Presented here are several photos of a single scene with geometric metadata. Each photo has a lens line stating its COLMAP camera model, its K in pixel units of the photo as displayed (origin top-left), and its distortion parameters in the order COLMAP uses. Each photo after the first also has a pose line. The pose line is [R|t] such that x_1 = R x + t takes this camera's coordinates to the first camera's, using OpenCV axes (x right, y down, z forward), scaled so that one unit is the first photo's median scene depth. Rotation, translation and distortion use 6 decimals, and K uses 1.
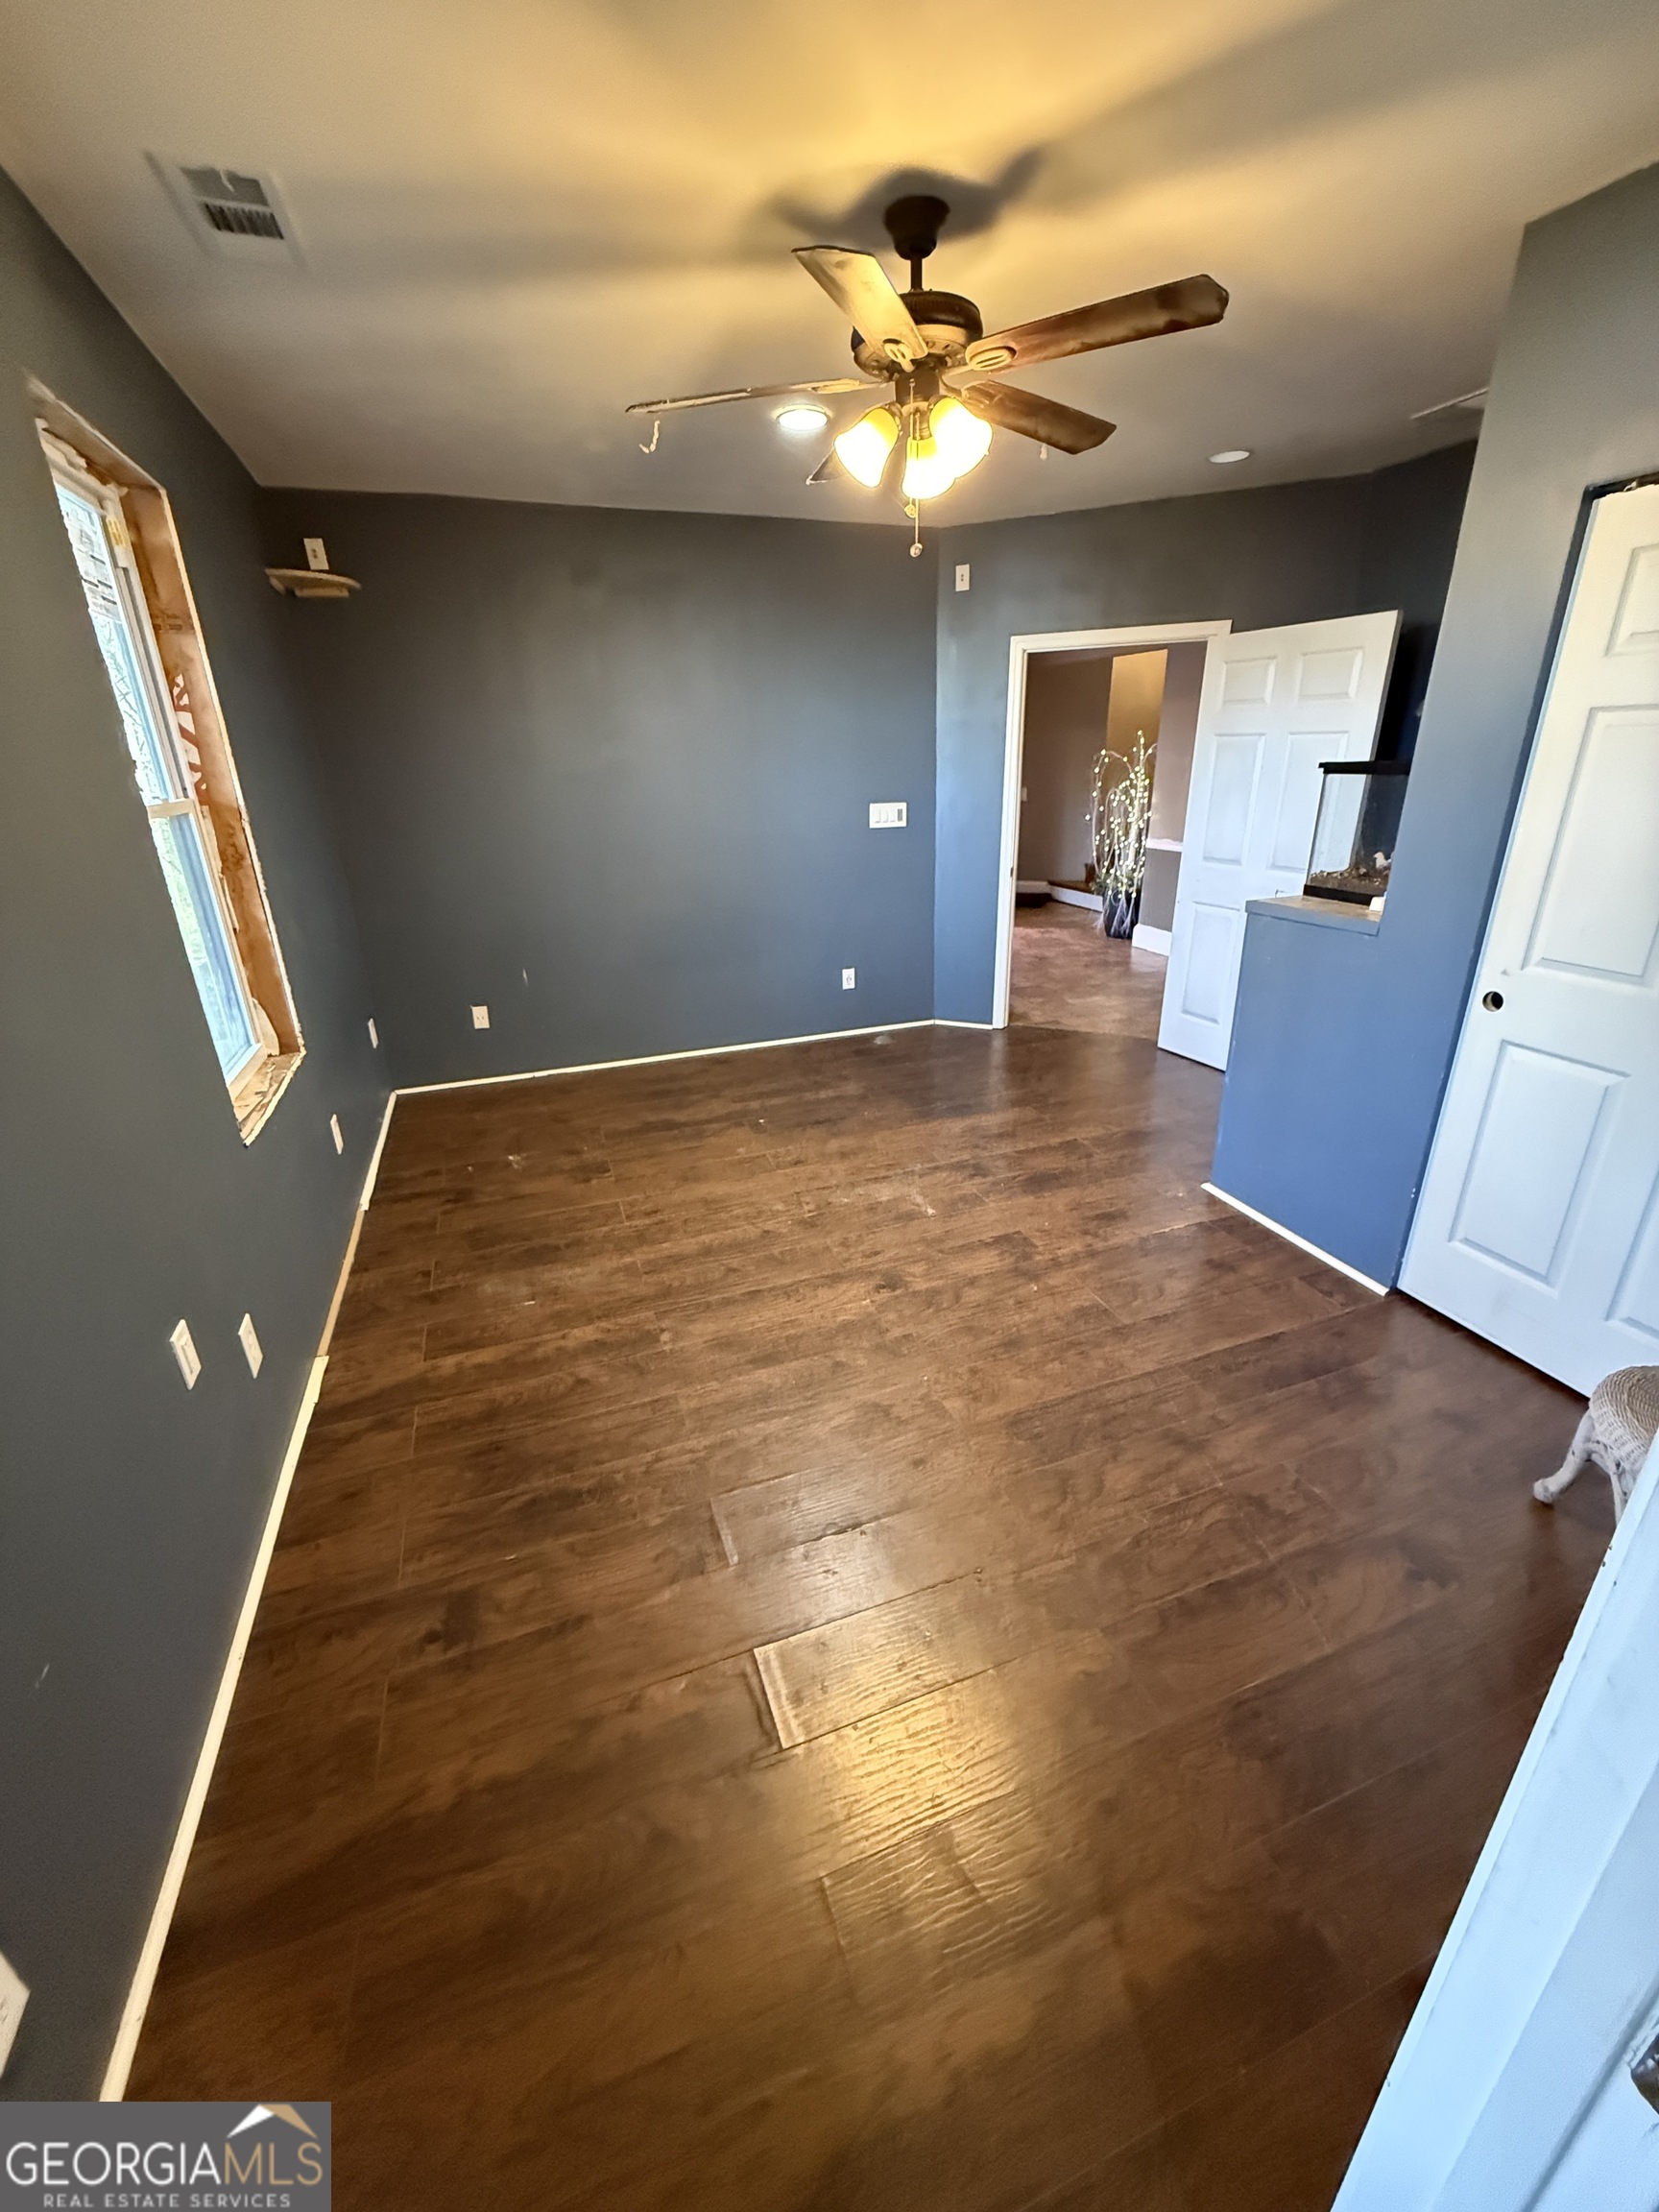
lens RADIAL K [[880.6, 0, 832.3], [0, 880.6, 1096.1], [0, 0, 1]] dist [-0.000456, 0.000415]
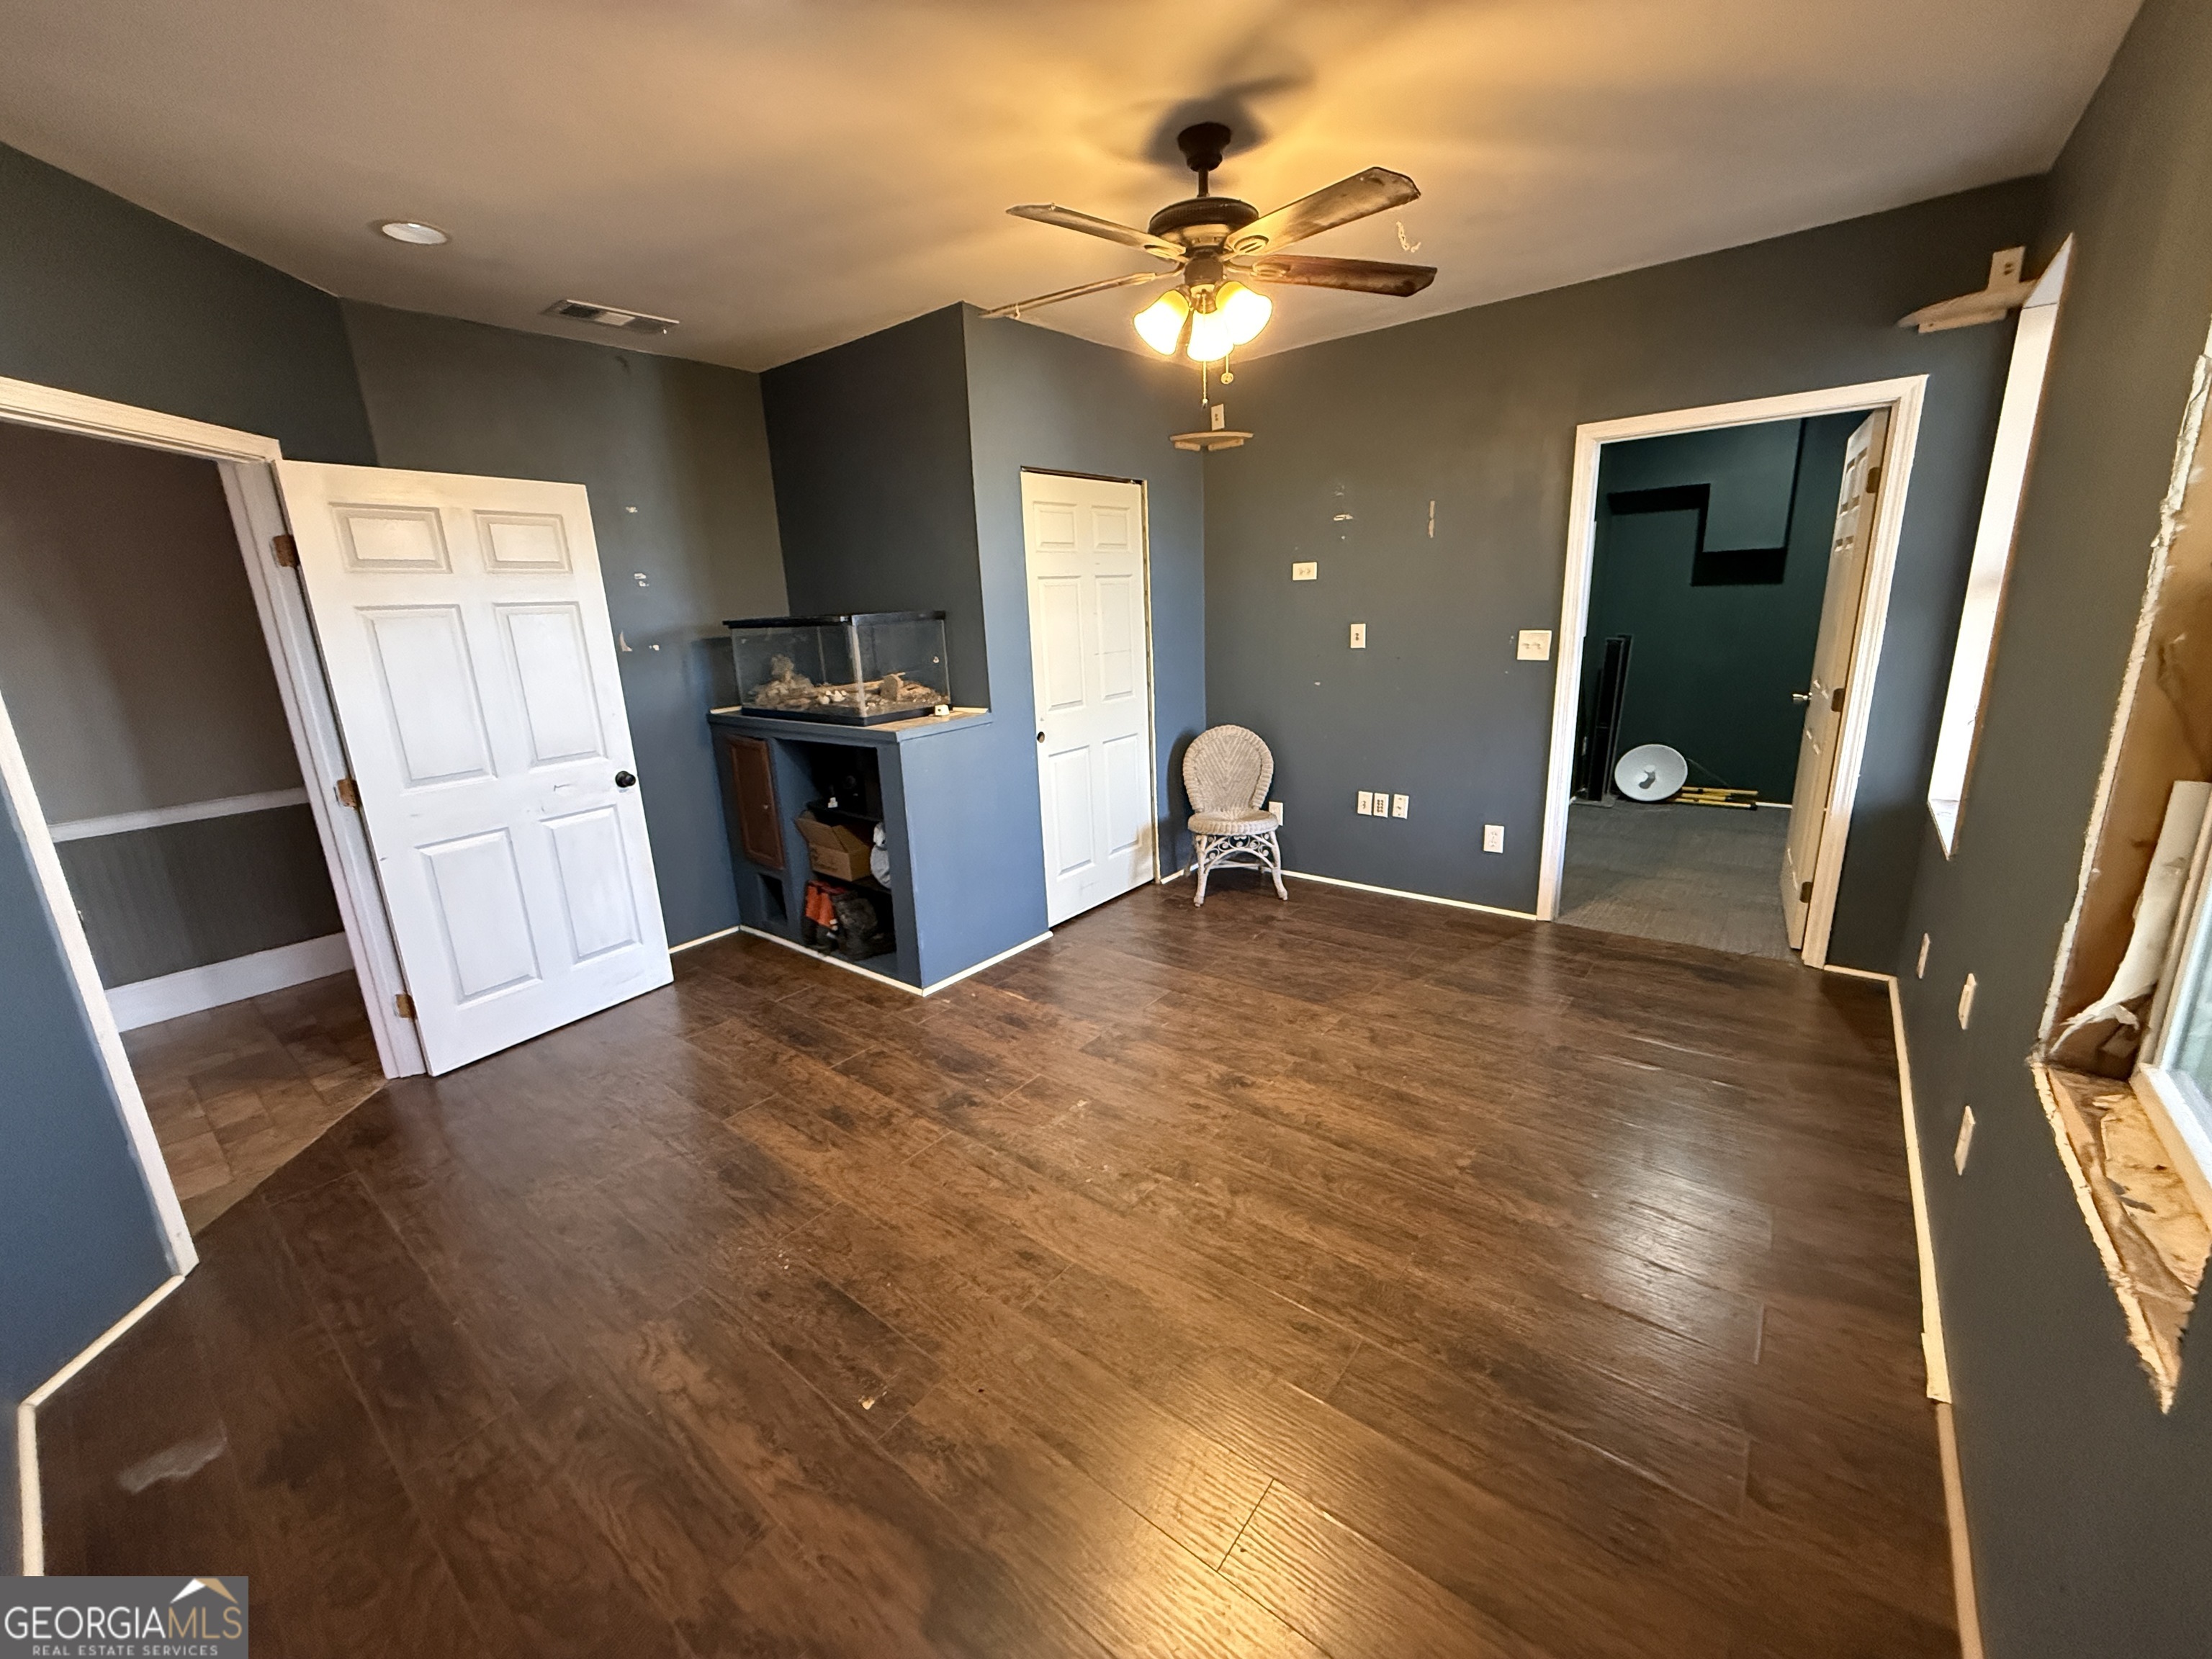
lens RADIAL K [[880.6, 0, 1101.1], [0, 880.6, 827.6], [0, 0, 1]] dist [-0.000456, 0.000415]
pose [[-0.514674, -0.168863, 0.840593, -0.634798], [0.365830, 0.843437, 0.393424, -0.471806], [-0.775422, 0.509999, -0.372320, 1.300344]]
